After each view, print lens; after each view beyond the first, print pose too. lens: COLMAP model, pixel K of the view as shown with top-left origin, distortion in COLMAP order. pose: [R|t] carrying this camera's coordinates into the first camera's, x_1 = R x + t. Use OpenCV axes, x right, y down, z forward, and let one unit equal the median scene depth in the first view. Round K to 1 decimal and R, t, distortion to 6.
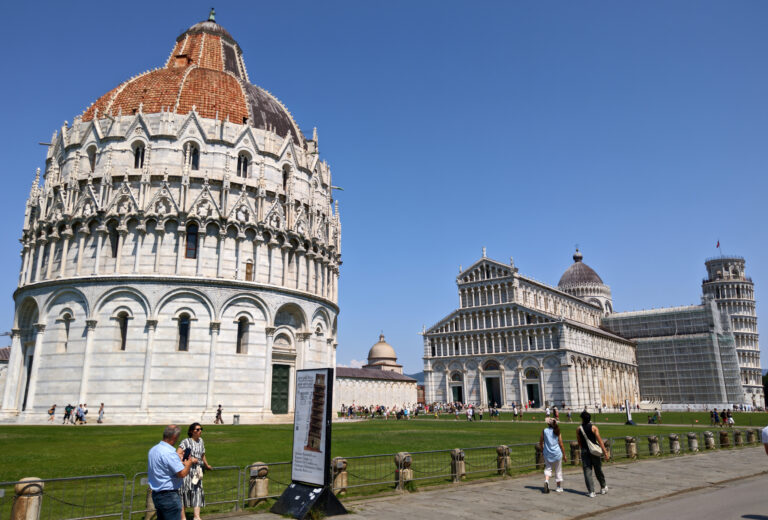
lens RADIAL K [[539.9, 0, 384.5], [0, 539.9, 249.0], [0, 0, 1]] dist [-0.000393, 0.005329]
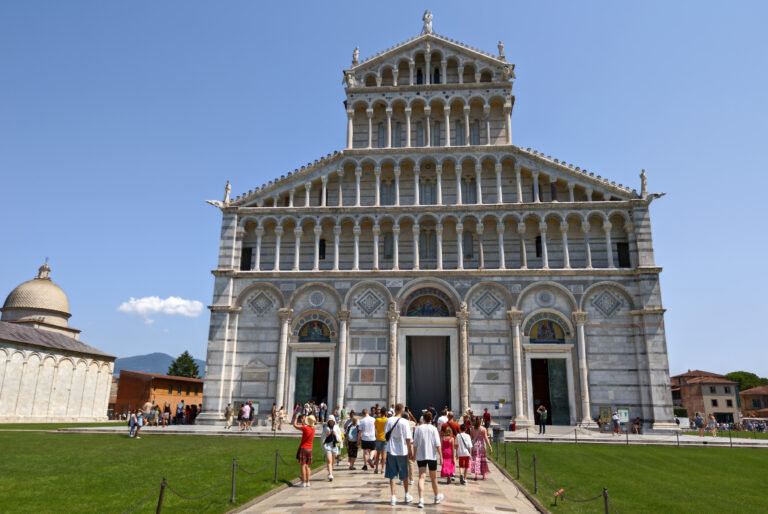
lens RADIAL K [[552.1, 0, 383.7], [0, 552.1, 241.6], [0, 0, 1]] dist [0.004955, 0.000375]
pose [[0.834165, 0.175454, 0.522862, -0.025482], [-0.168554, 0.983790, -0.061217, 0.195154], [-0.525127, -0.037066, 0.850216, 0.679290]]
